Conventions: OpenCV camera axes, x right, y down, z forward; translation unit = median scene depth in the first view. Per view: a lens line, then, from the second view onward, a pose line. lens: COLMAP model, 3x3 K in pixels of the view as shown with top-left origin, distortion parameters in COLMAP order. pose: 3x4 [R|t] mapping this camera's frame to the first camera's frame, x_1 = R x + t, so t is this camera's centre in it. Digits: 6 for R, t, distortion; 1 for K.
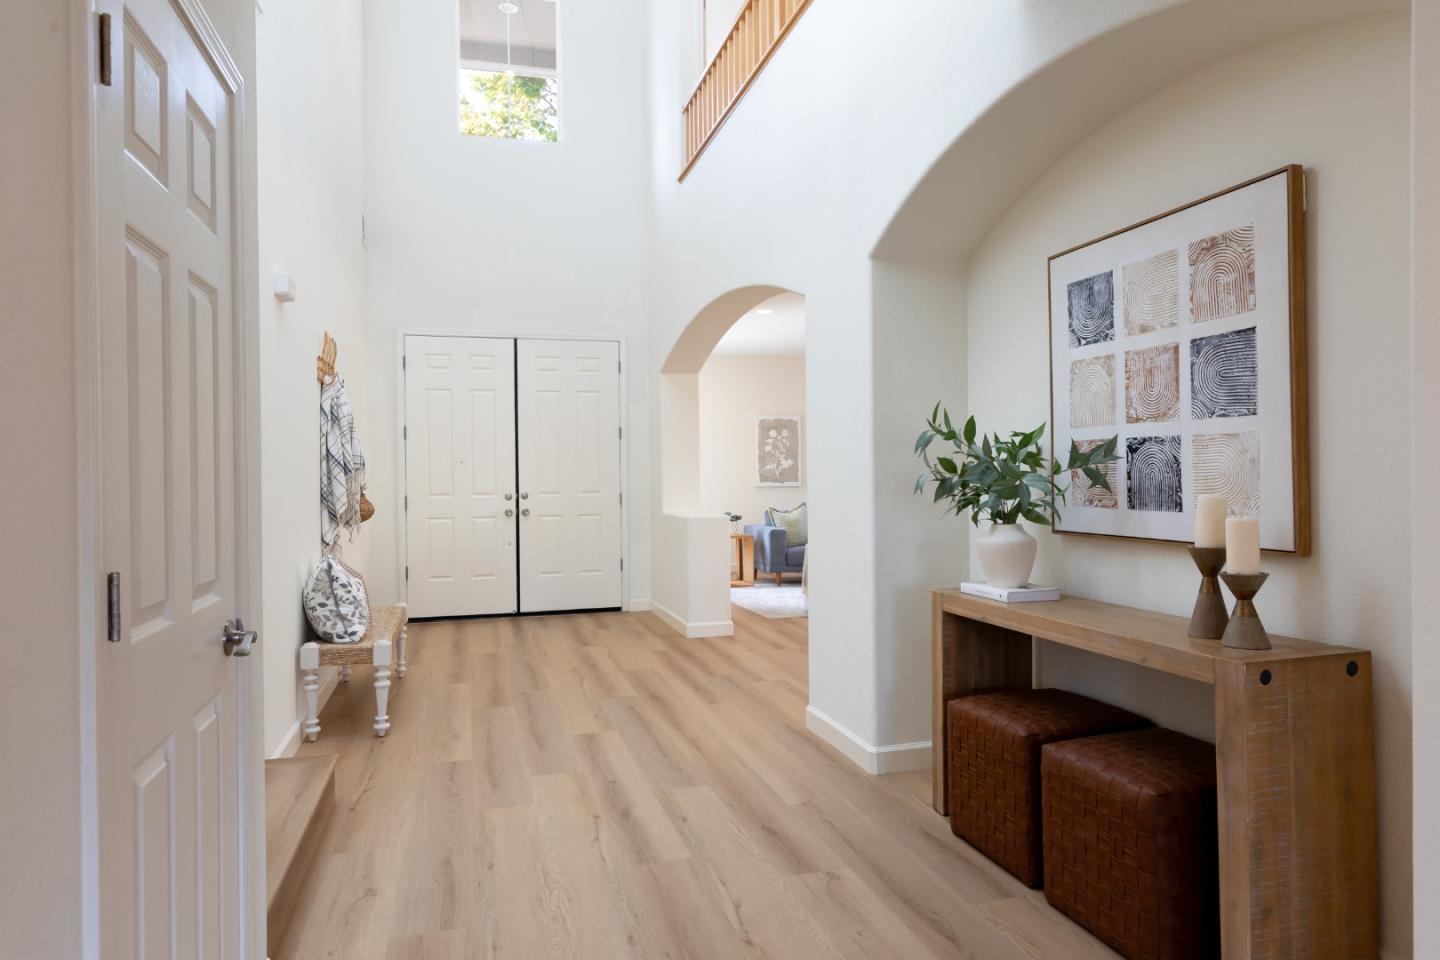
lens RADIAL K [[870.2, 0, 722.8], [0, 870.2, 484.2], [0, 0, 1]] dist [-0.013417, 0.002670]
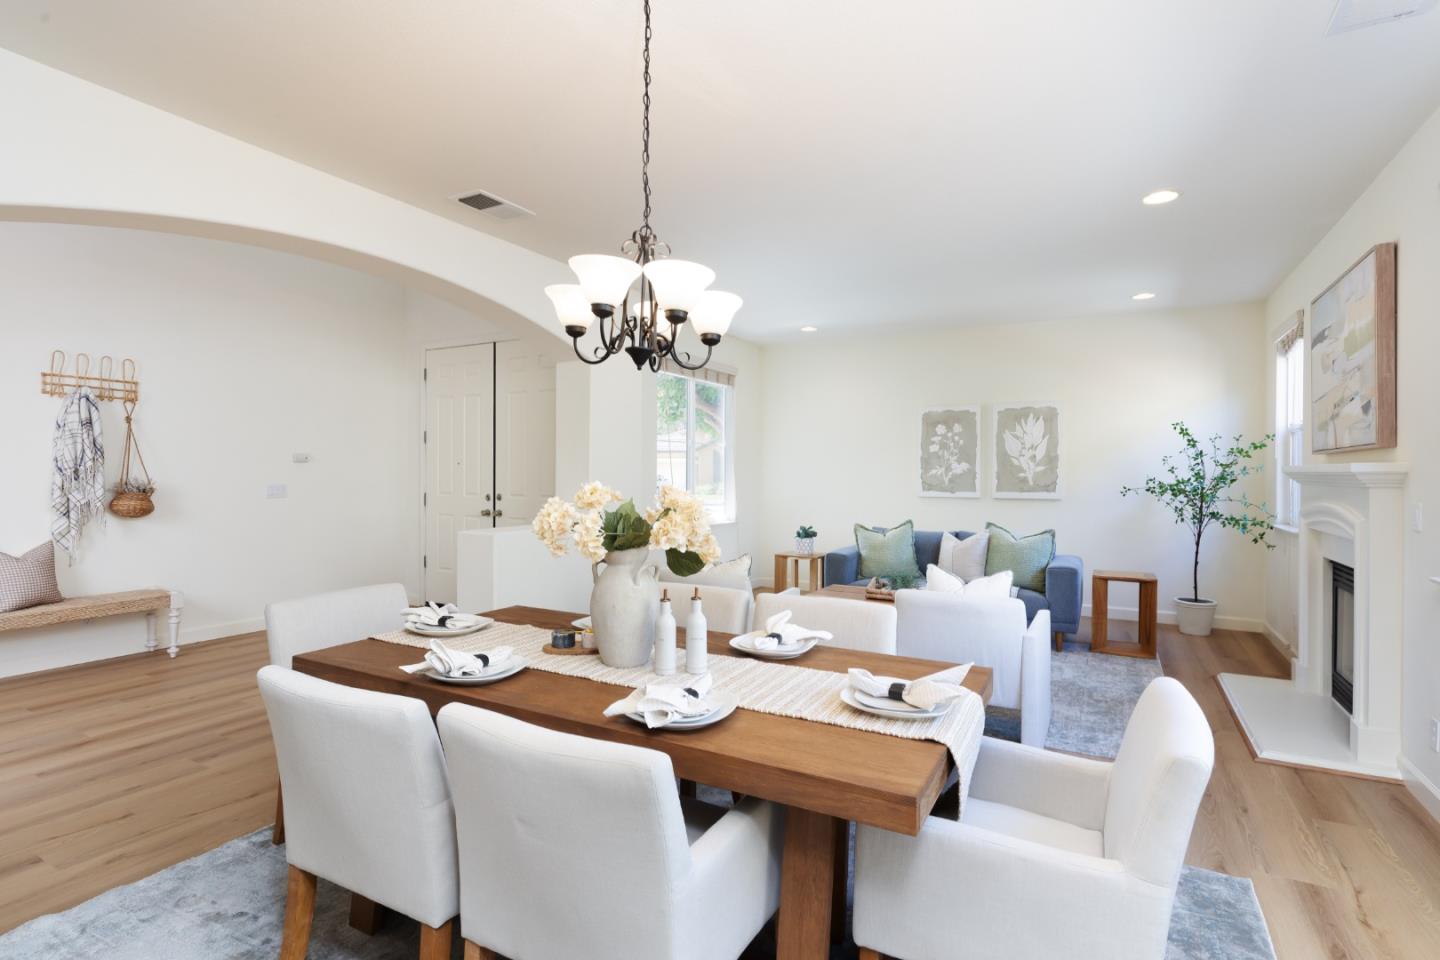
lens RADIAL K [[720.5, 0, 724.0], [0, 720.5, 464.2], [0, 0, 1]] dist [-0.019211, -0.001102]
pose [[0.711901, 0.008449, -0.702229, 0.884824], [-0.023504, 0.999654, -0.011800, -0.034297], [0.701887, 0.024906, 0.711853, 0.956563]]
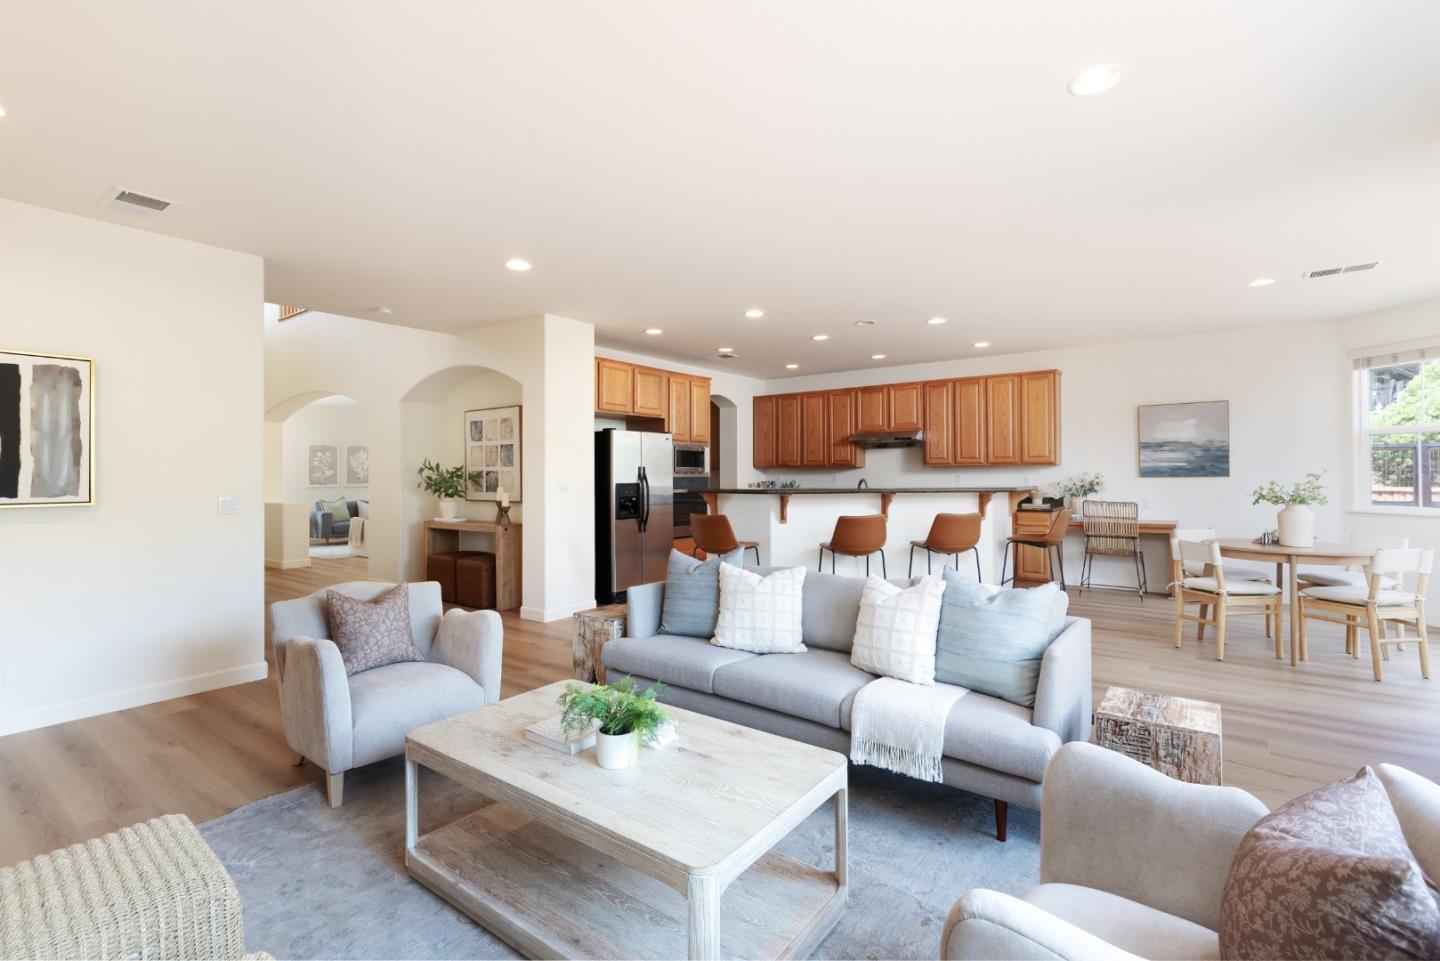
lens RADIAL K [[663.1, 0, 708.1], [0, 663.1, 469.7], [0, 0, 1]] dist [0.006732, -0.002865]
pose [[0.804602, 0.010677, 0.593719, -0.214376], [0.003801, 0.999725, -0.023129, 0.002664], [-0.593802, 0.020867, 0.804340, -0.921402]]
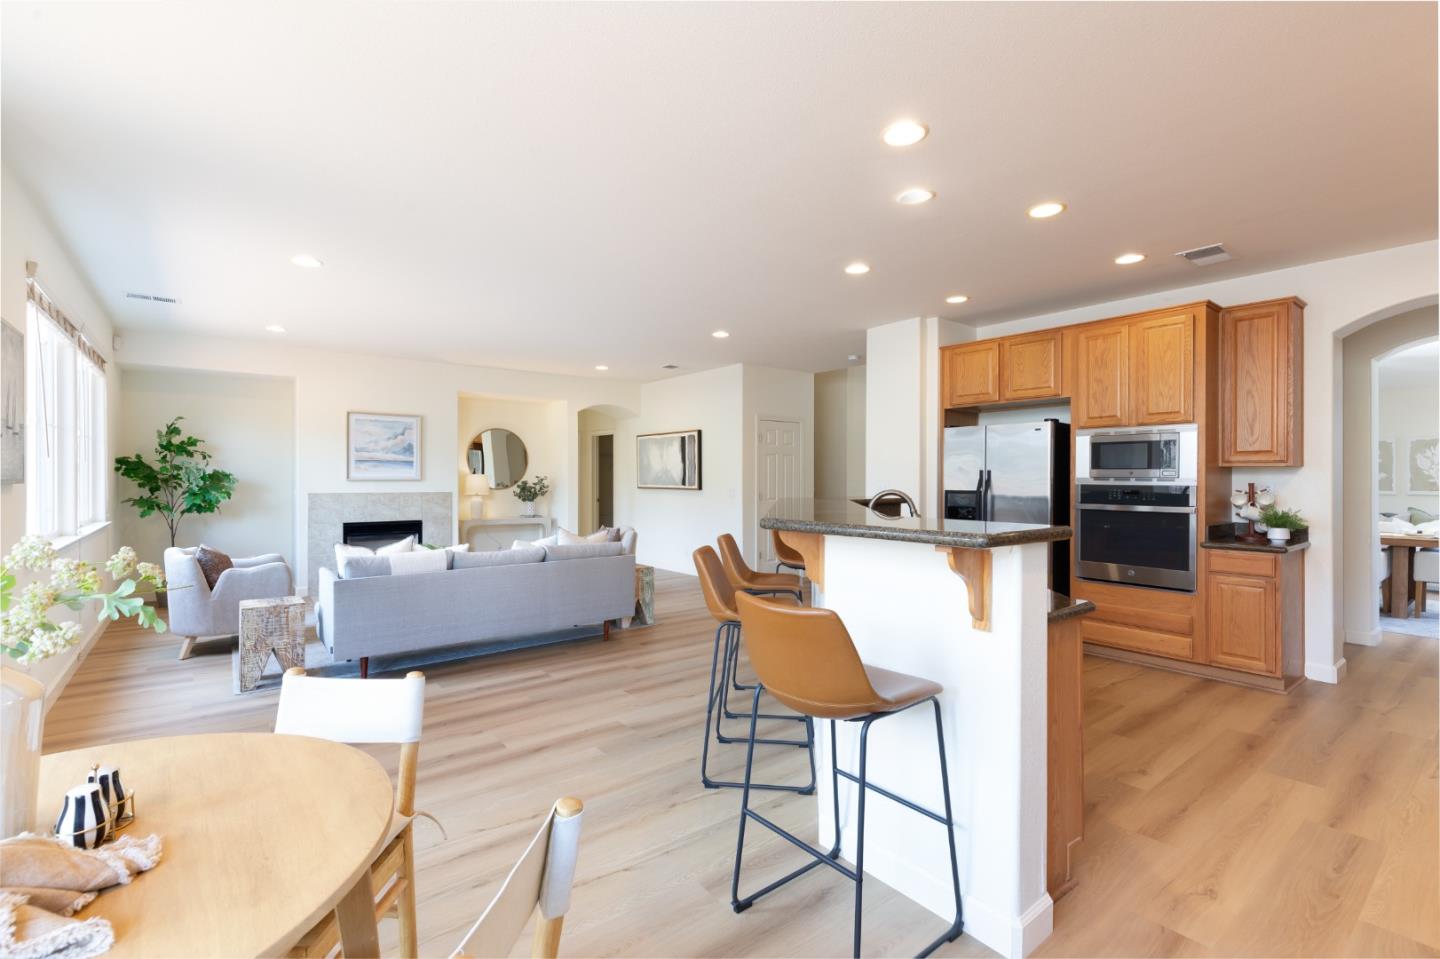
lens RADIAL K [[647.6, 0, 729.9], [0, 647.6, 473.0], [0, 0, 1]] dist [0.004777, -0.001946]
pose [[0.384365, 0.004196, -0.923172, 1.364727], [-0.018540, 0.999823, -0.003175, -0.020409], [0.922995, 0.018336, 0.384375, -0.499908]]
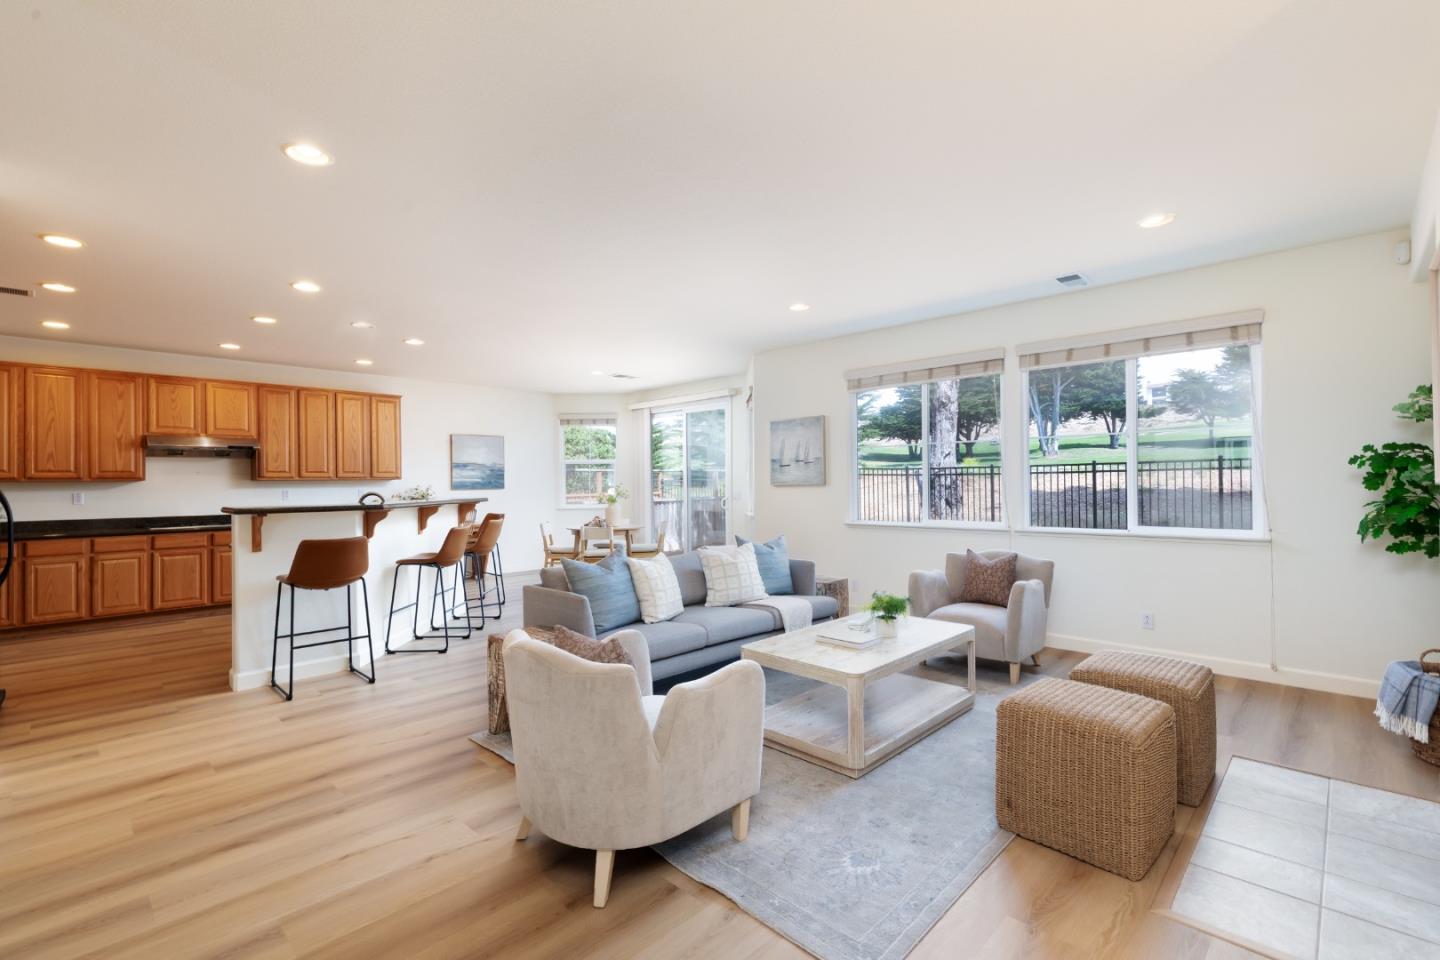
lens RADIAL K [[647.6, 0, 730.0], [0, 647.6, 482.8], [0, 0, 1]] dist [0.004777, -0.001946]
pose [[-0.500356, 0.016358, 0.865665, -0.566743], [0.026536, 0.999642, -0.003552, -0.004299], [-0.865413, 0.021194, -0.500610, -0.038226]]
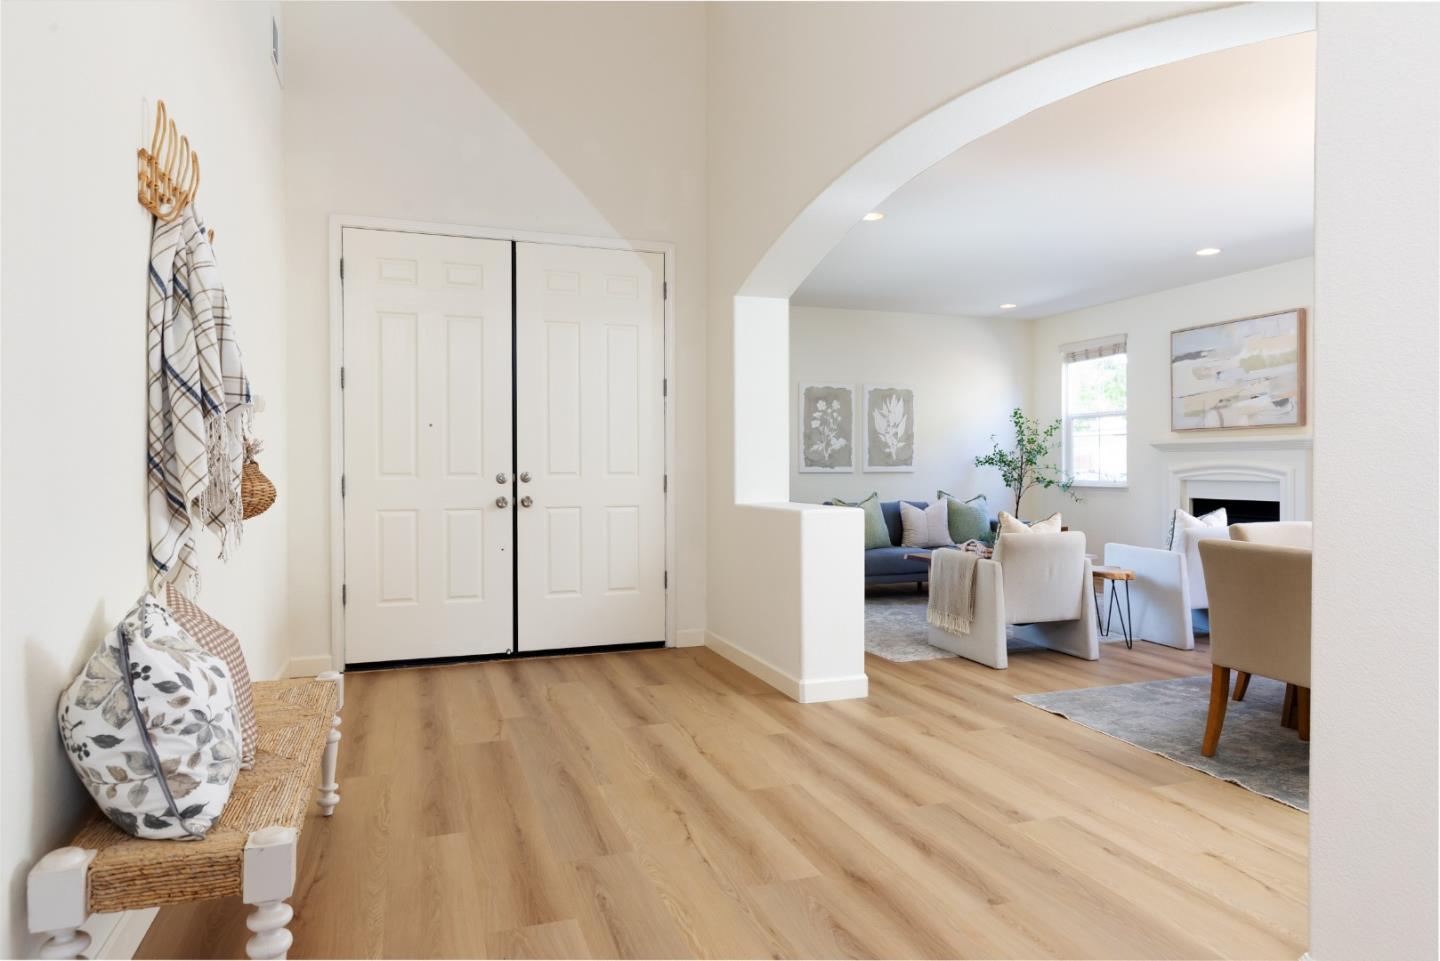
lens RADIAL K [[870.2, 0, 733.5], [0, 870.2, 478.8], [0, 0, 1]] dist [-0.013417, 0.002670]
pose [[0.997395, 0.007455, 0.071751, -0.185871], [-0.007534, 0.999971, 0.000826, 0.020162], [-0.071742, -0.001365, 0.997422, 0.517289]]
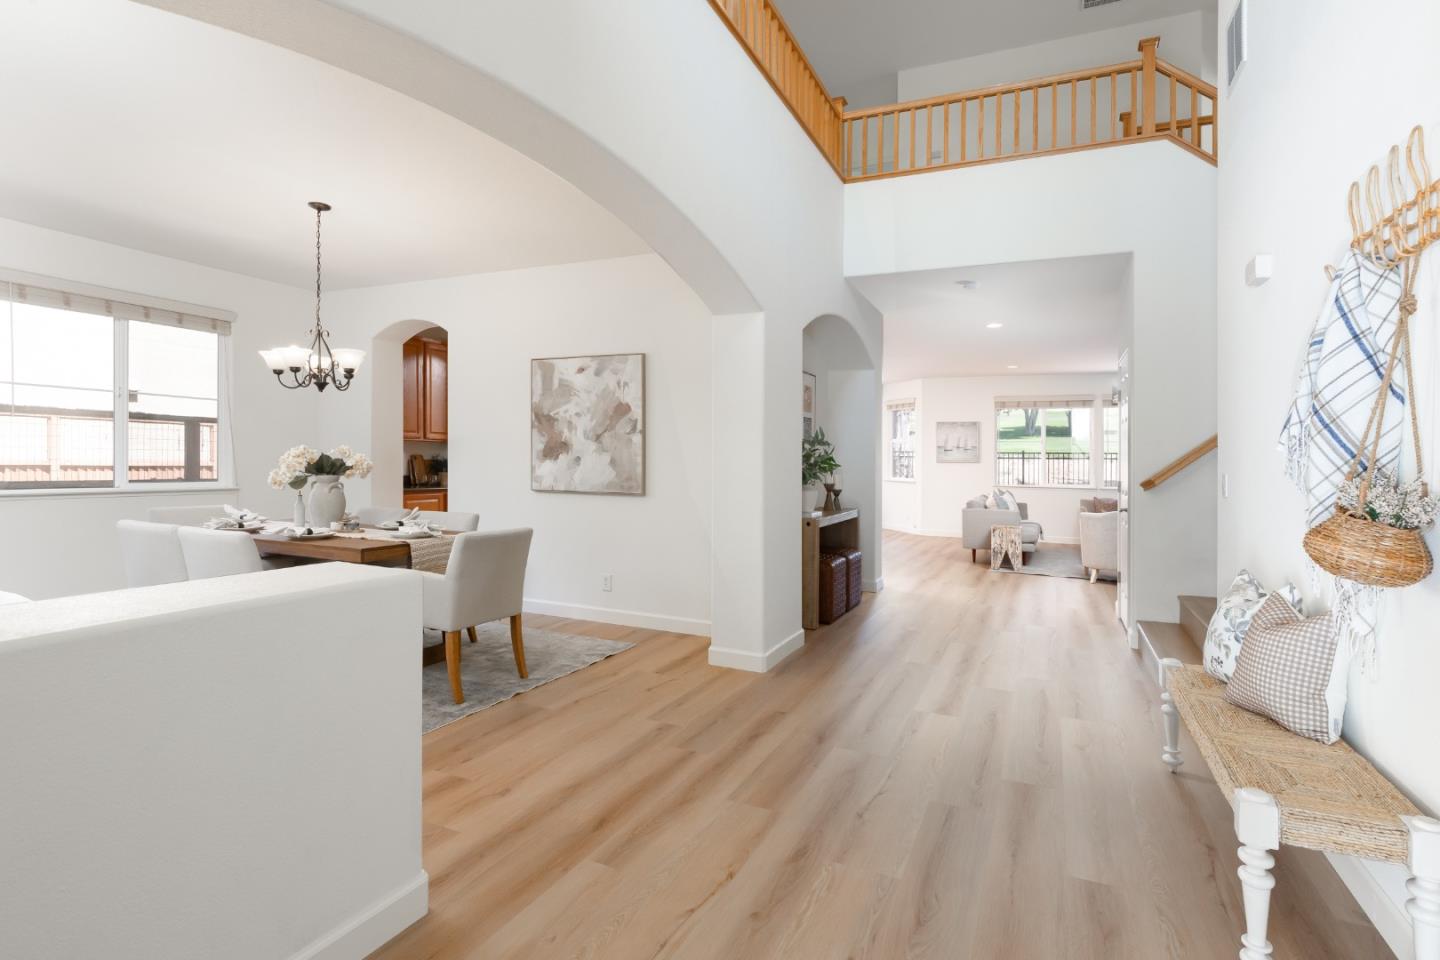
lens RADIAL K [[720.5, 0, 727.8], [0, 720.5, 469.3], [0, 0, 1]] dist [-0.019211, -0.001102]
pose [[-0.762692, -0.011914, 0.646653, -0.447222], [-0.002549, 0.999878, 0.015414, -0.013543], [-0.646757, 0.010108, -0.762629, 1.593292]]
